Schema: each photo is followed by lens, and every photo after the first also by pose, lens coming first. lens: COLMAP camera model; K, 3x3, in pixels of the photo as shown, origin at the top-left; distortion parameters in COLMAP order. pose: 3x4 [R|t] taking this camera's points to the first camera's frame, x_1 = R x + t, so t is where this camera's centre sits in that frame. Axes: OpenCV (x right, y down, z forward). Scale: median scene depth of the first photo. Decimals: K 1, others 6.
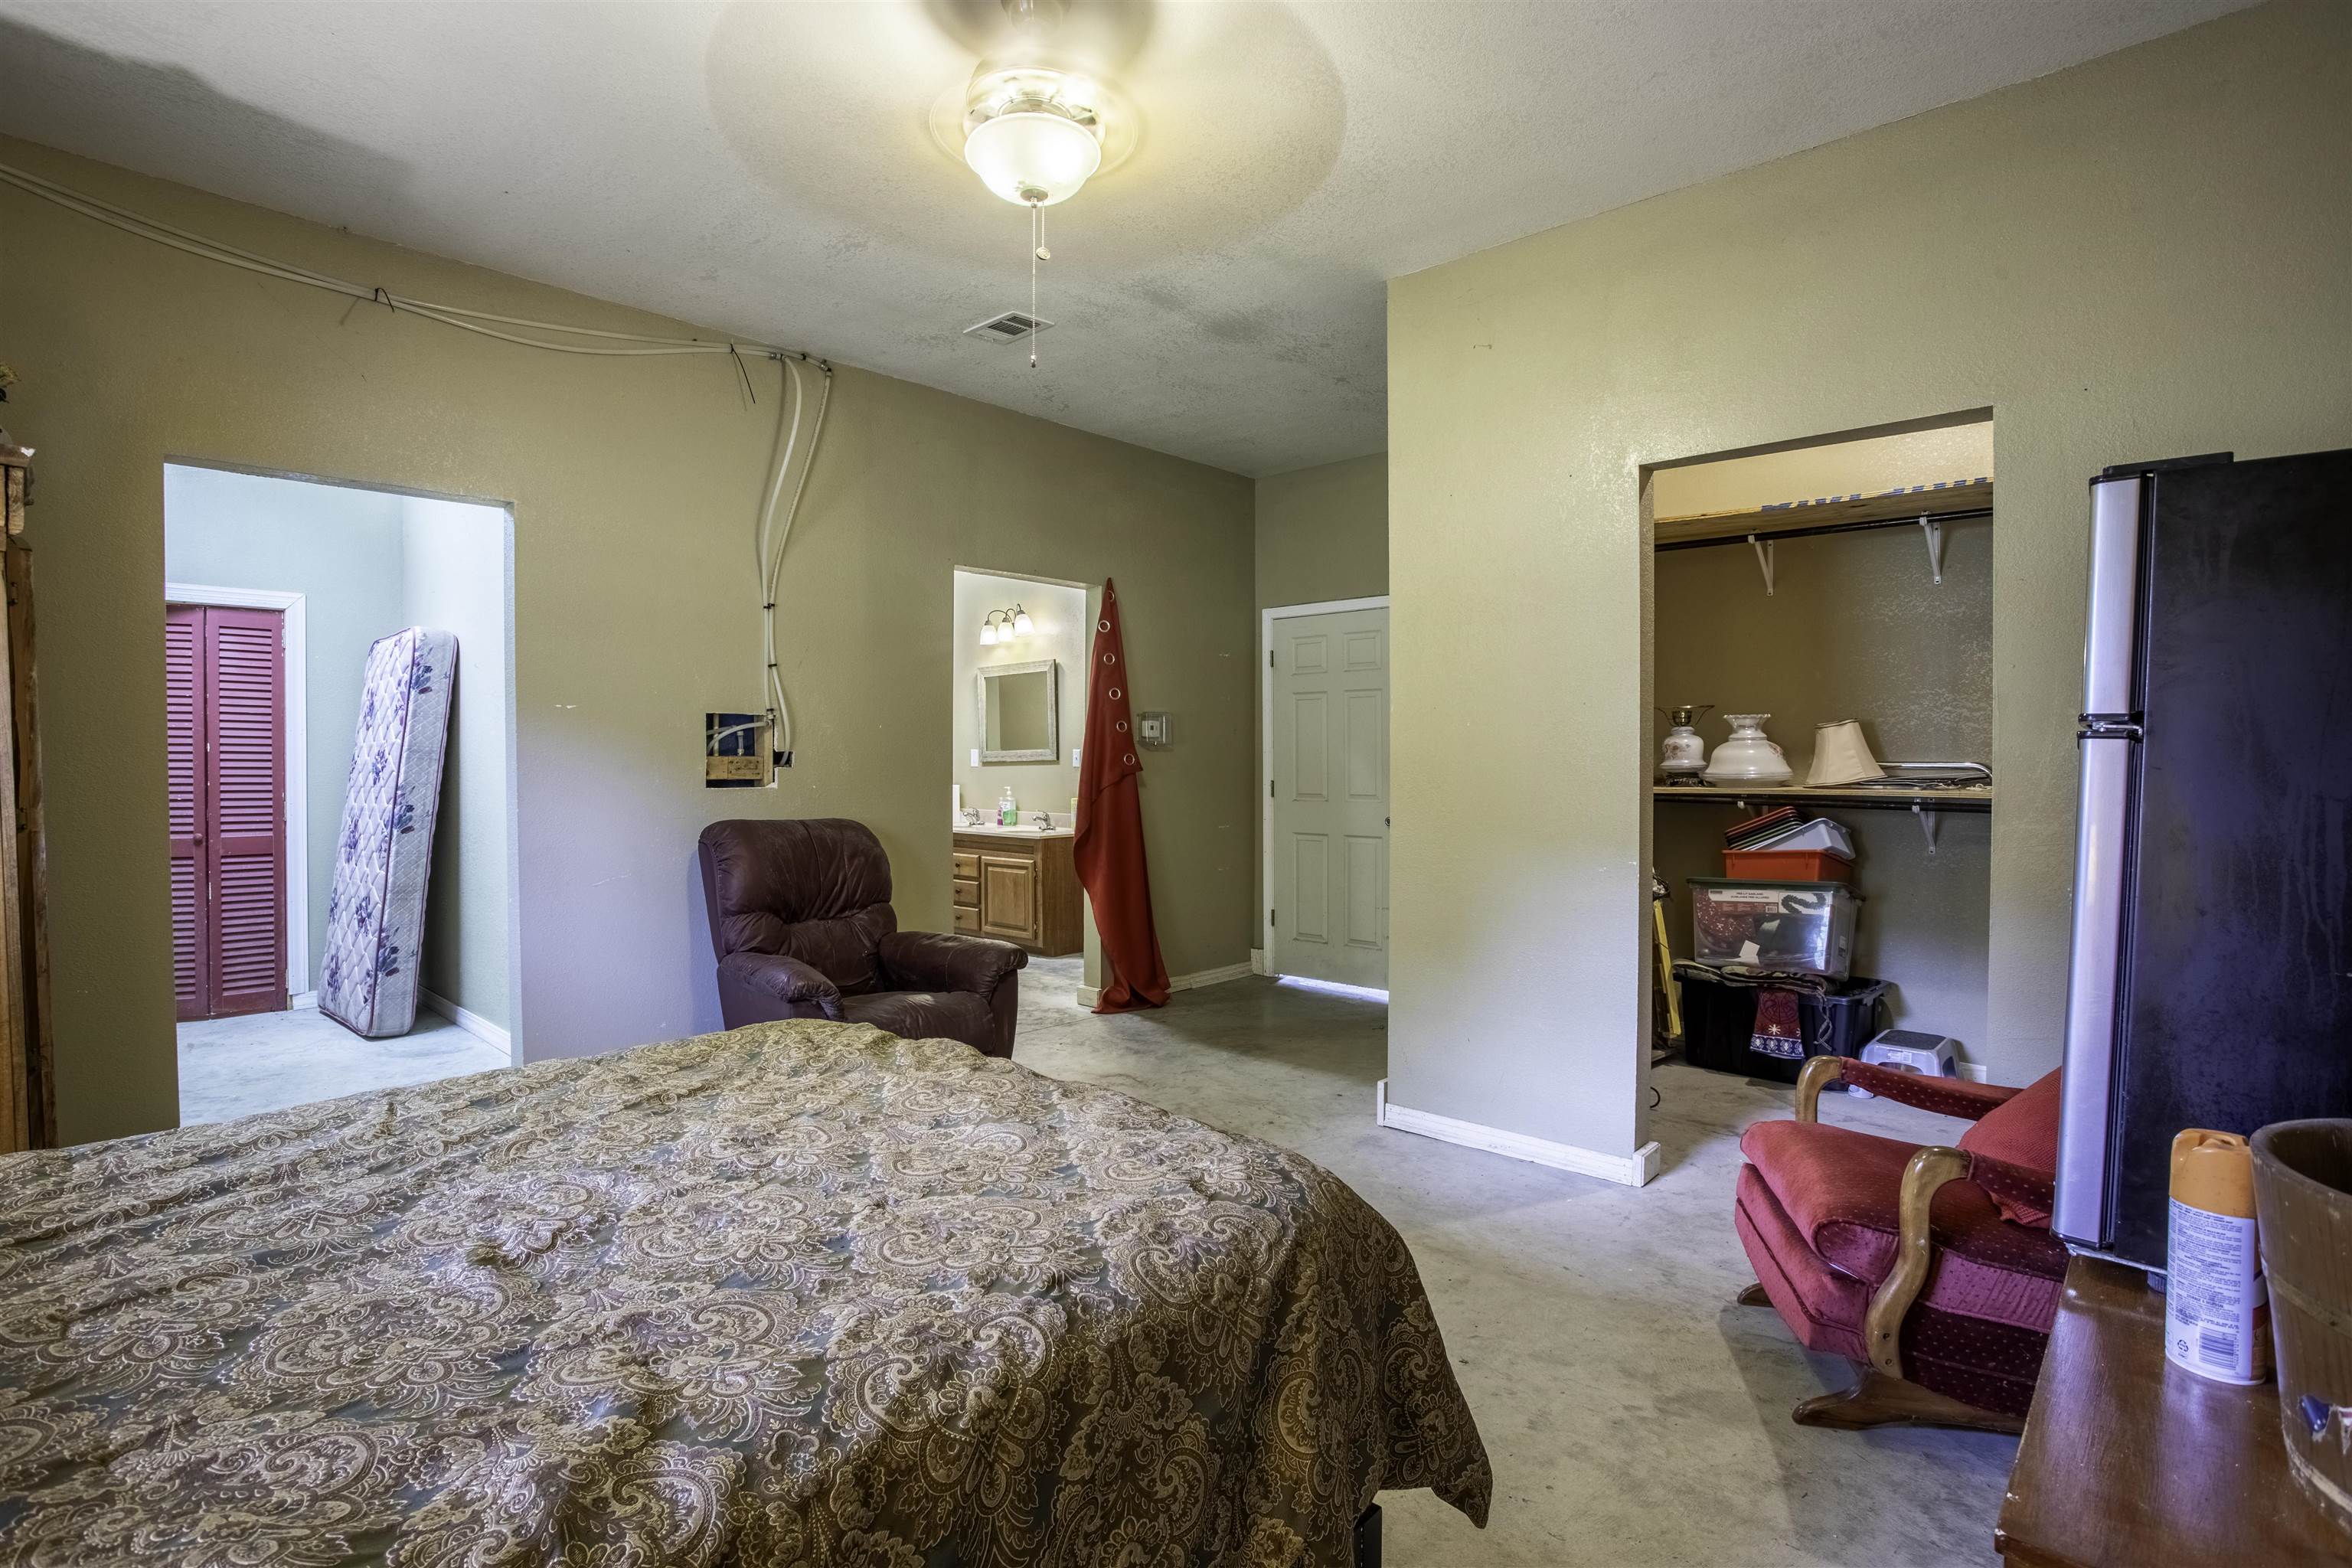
lens RADIAL K [[1118.4, 0, 1168.7], [0, 1118.4, 772.5], [0, 0, 1]] dist [0.000329, 0.001986]
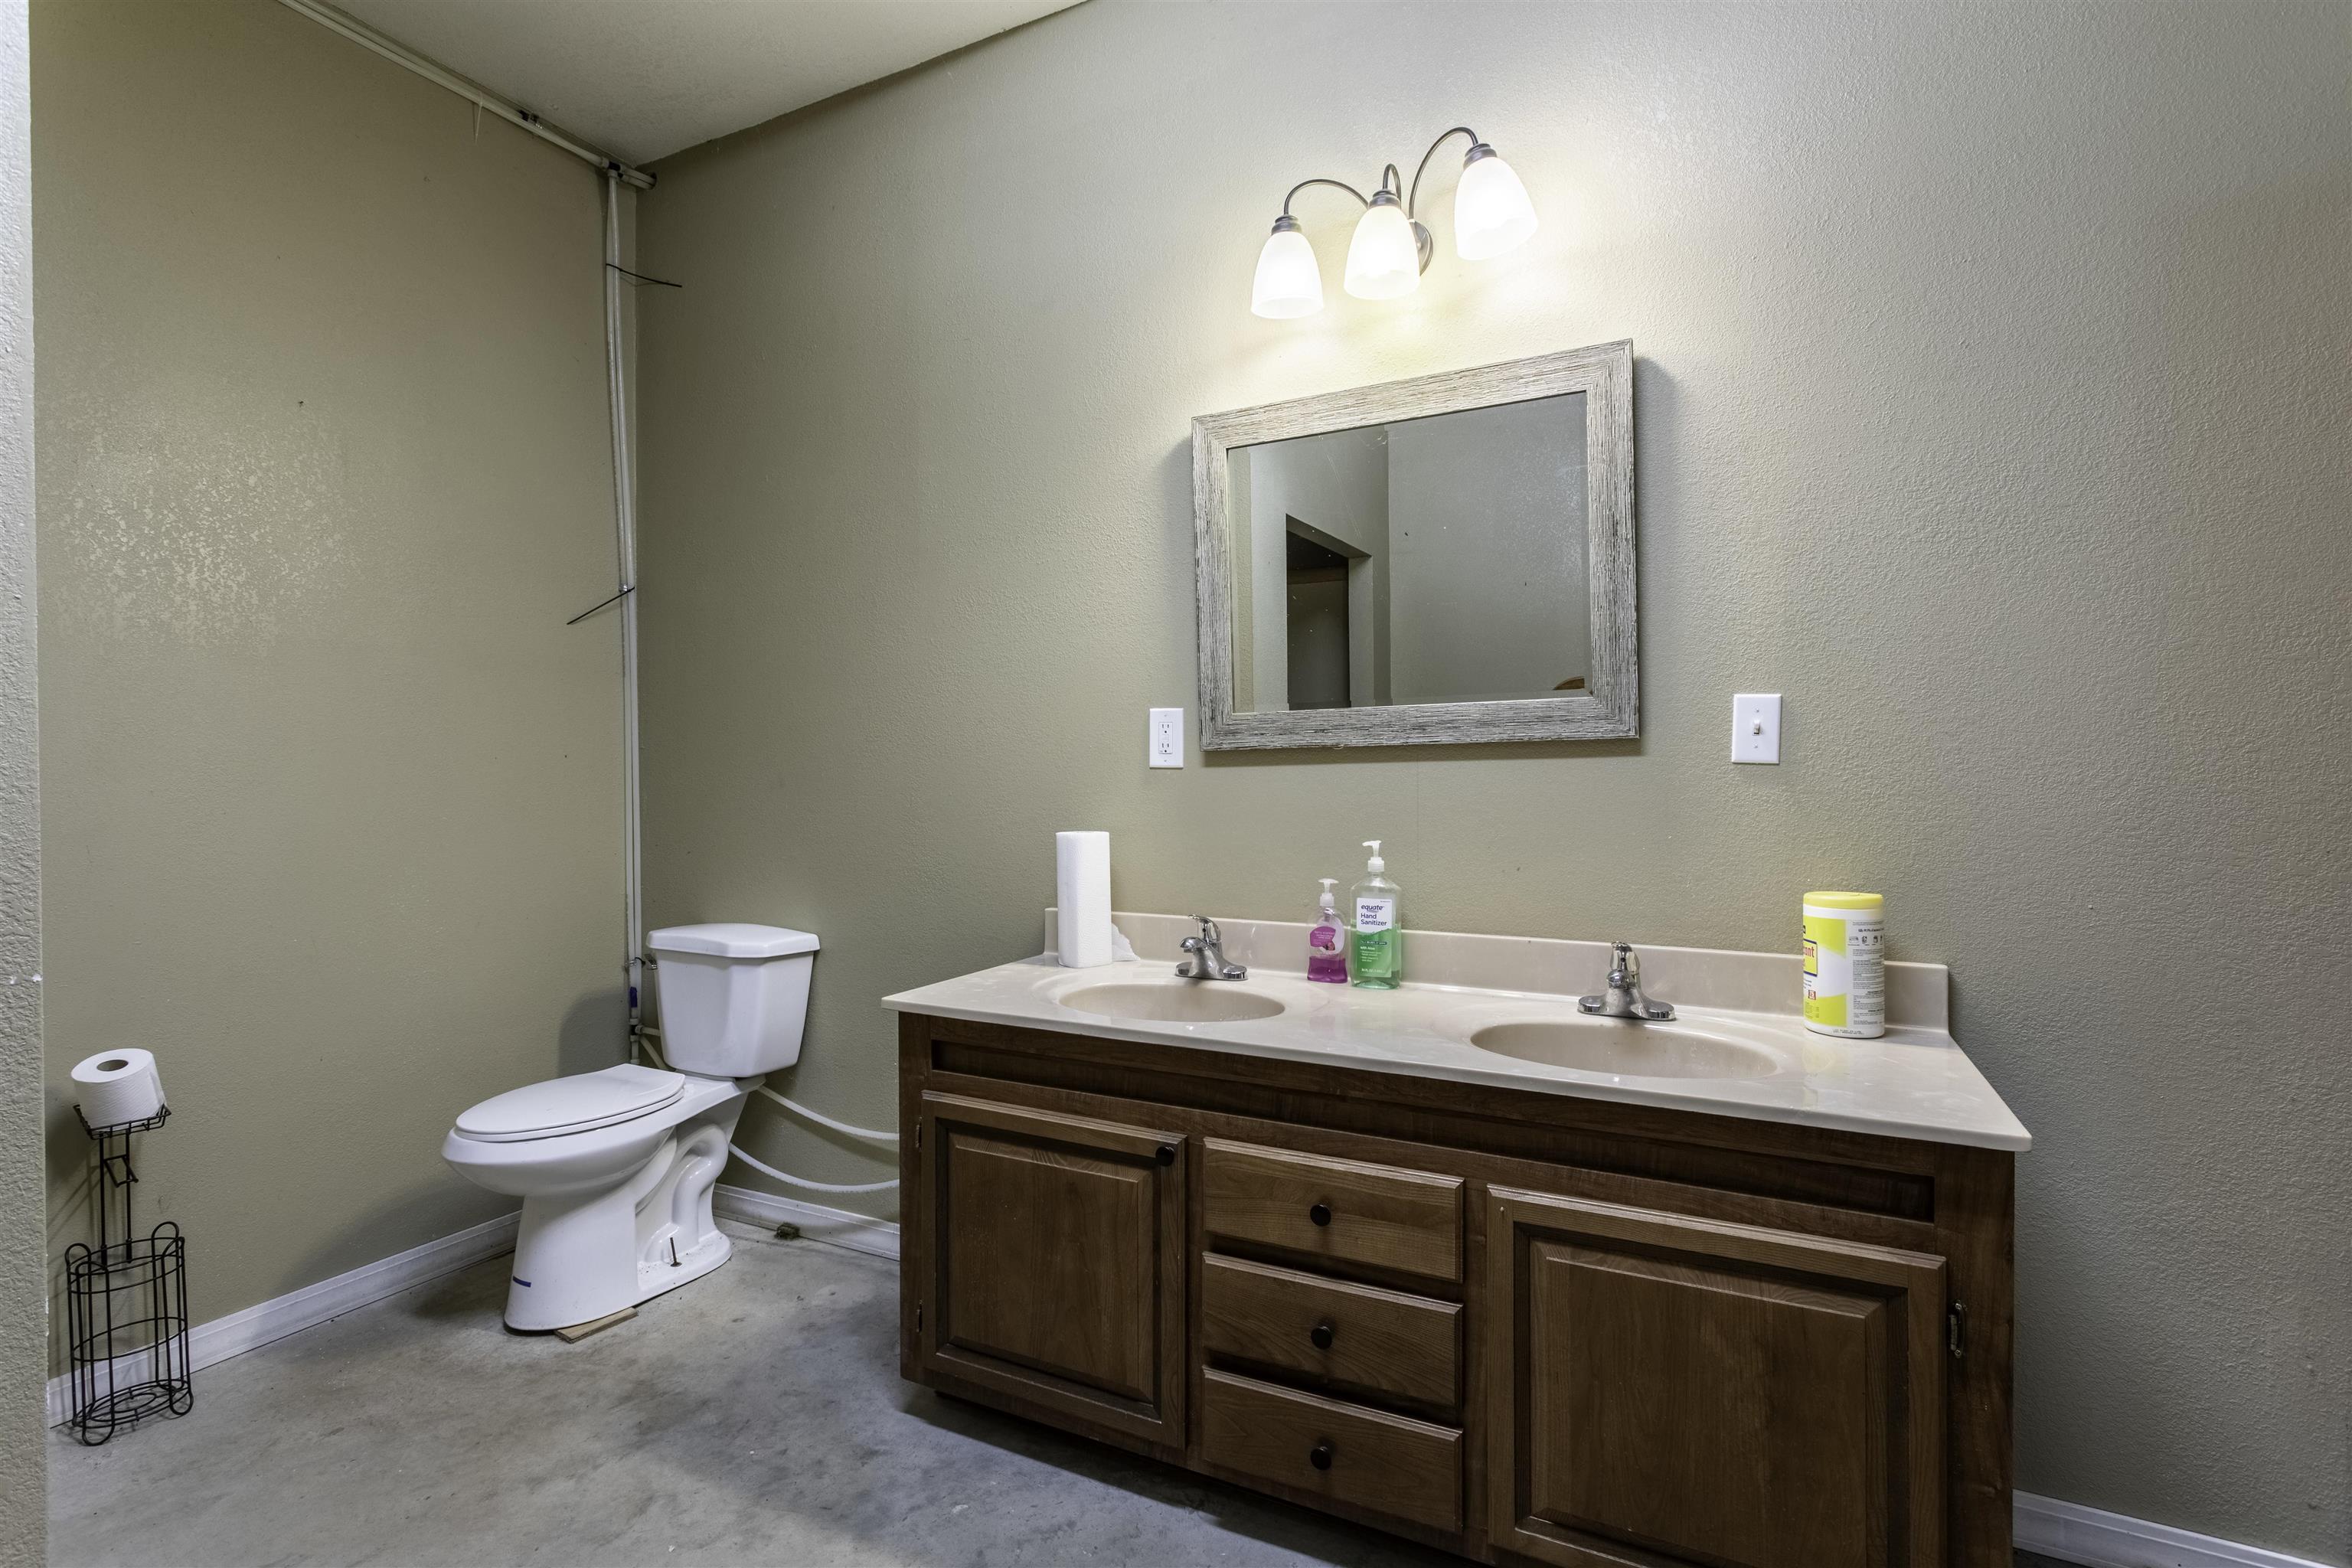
lens RADIAL K [[1118.4, 0, 1173.8], [0, 1118.4, 781.7], [0, 0, 1]] dist [0.000329, 0.001986]
pose [[0.963626, -0.005756, 0.267191, -0.267086], [0.006852, 0.999972, -0.003169, -0.001002], [-0.267165, 0.004884, 0.963638, 0.775516]]
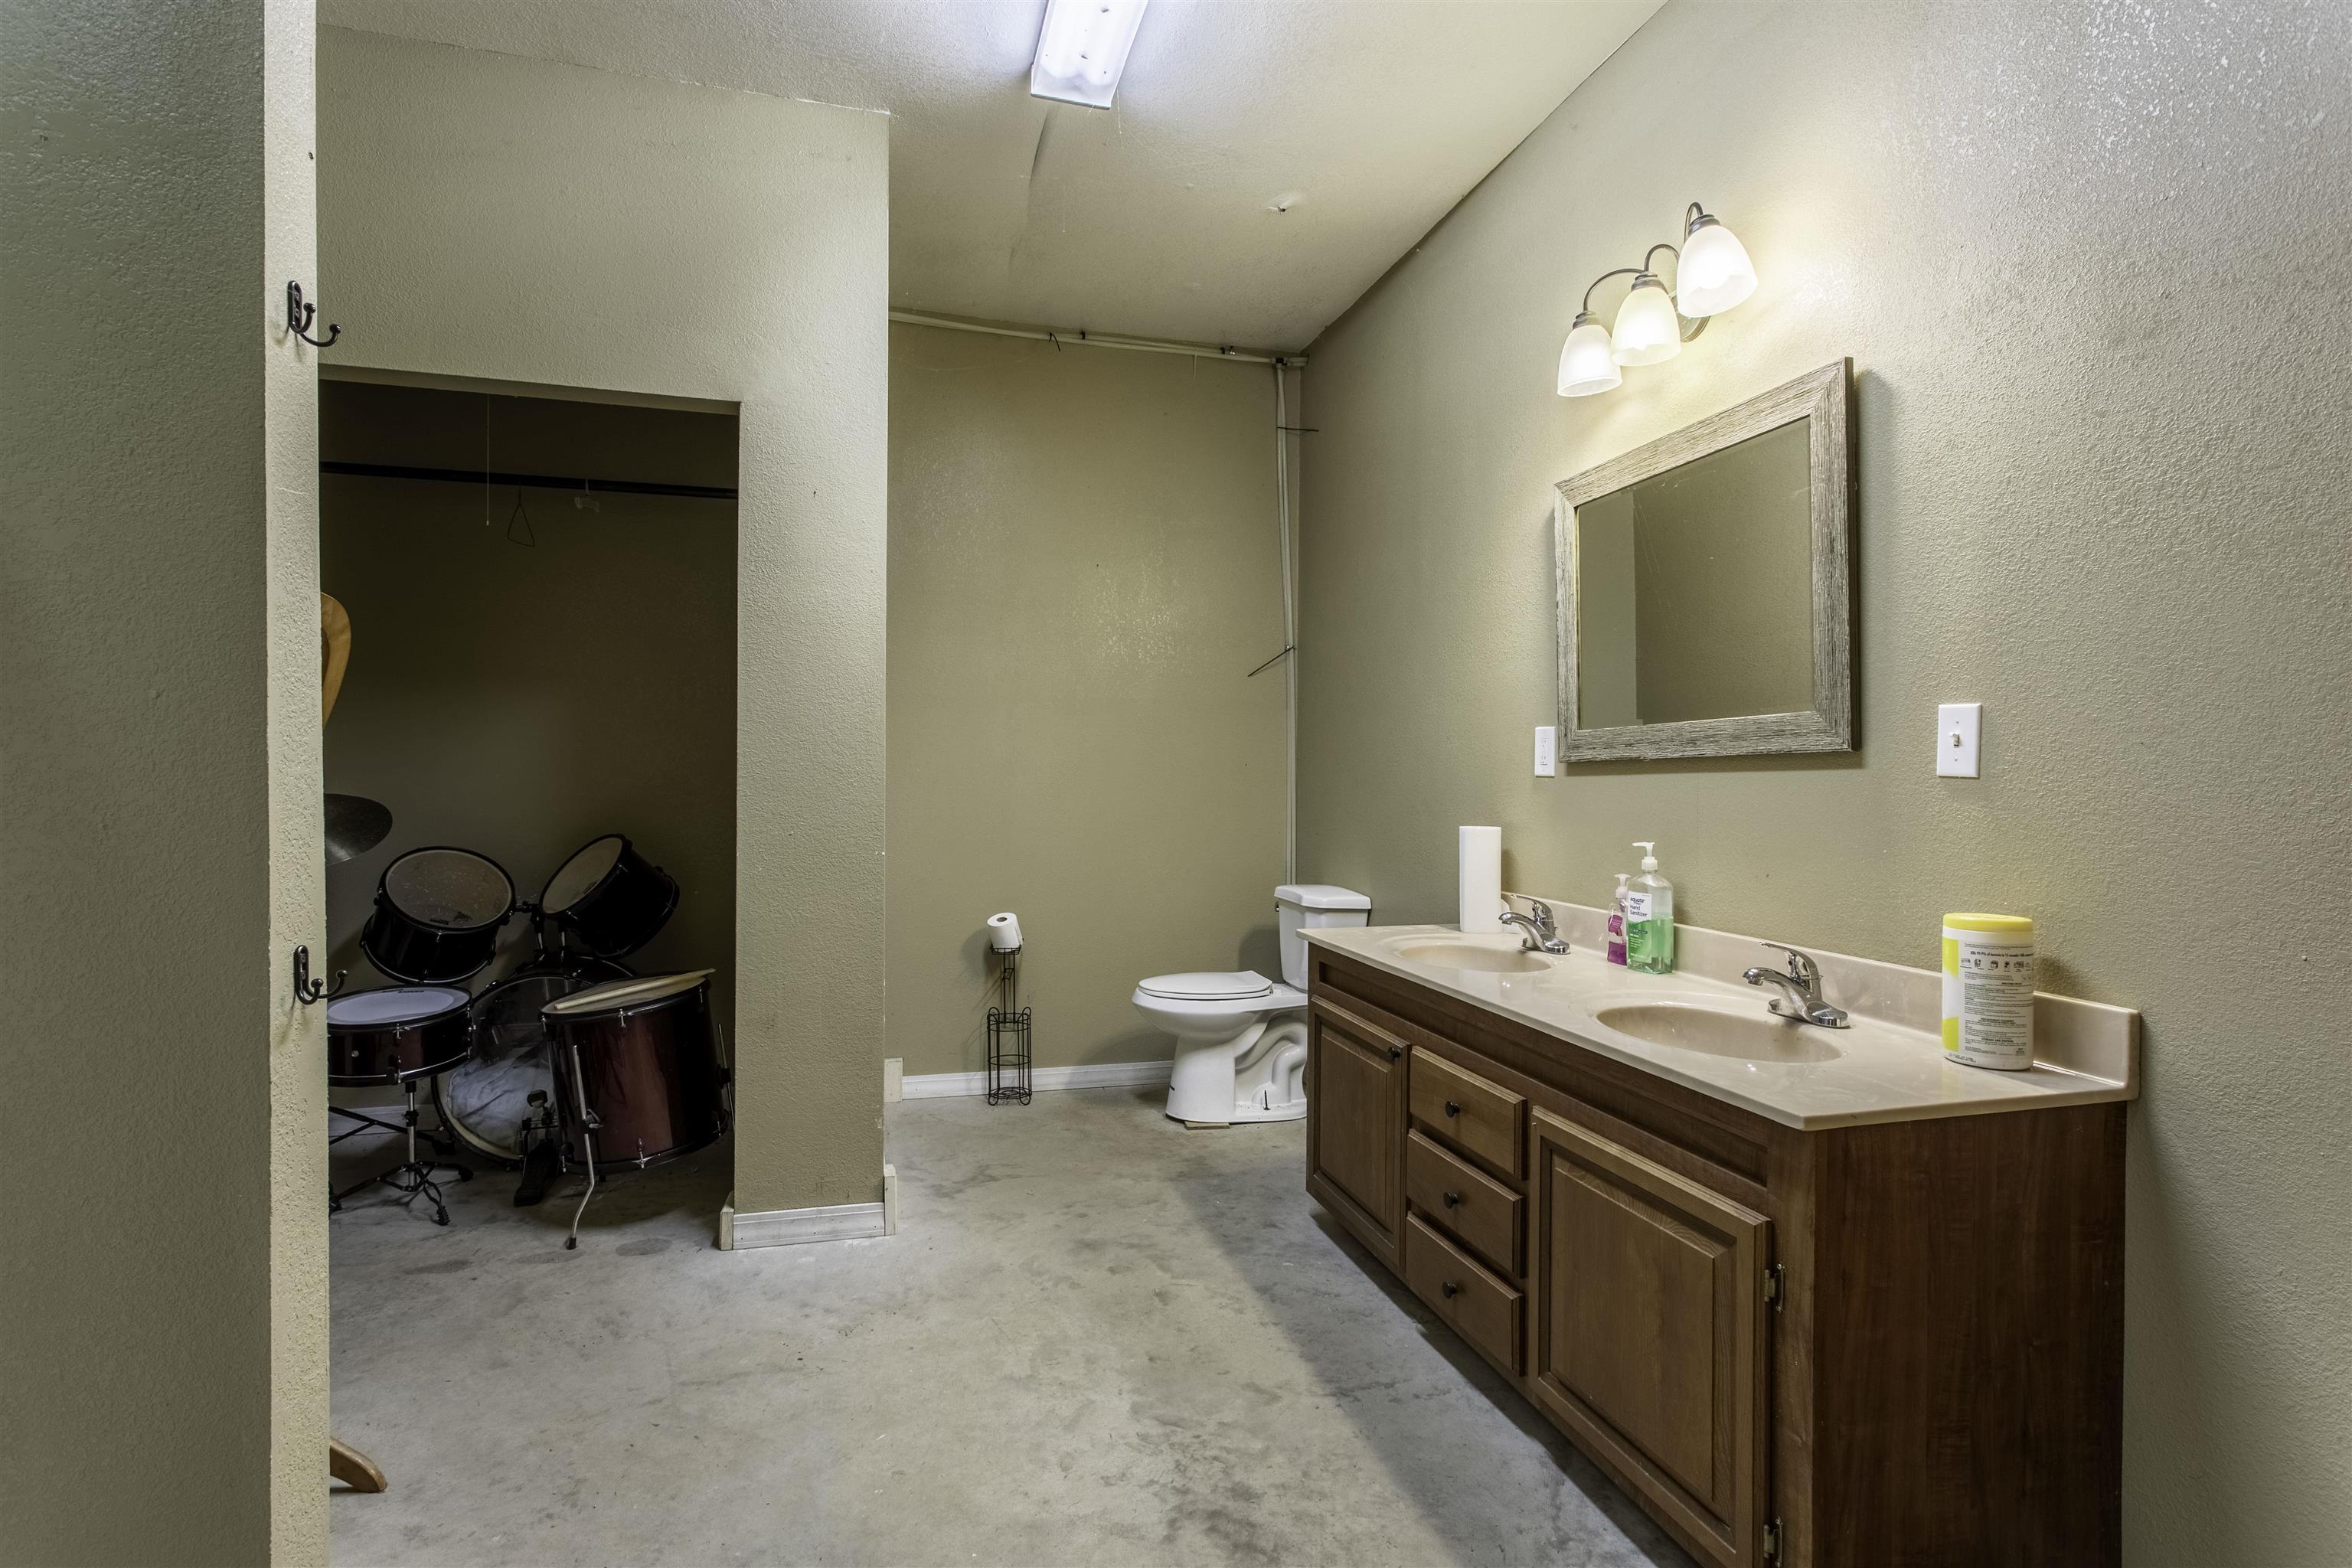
lens RADIAL K [[1118.4, 0, 1153.3], [0, 1118.4, 786.9], [0, 0, 1]] dist [0.000329, 0.001986]
pose [[0.842302, 0.012440, -0.538862, -0.095762], [-0.014945, 0.999888, -0.000276, -0.000286], [0.538798, 0.008286, 0.842394, 0.691471]]
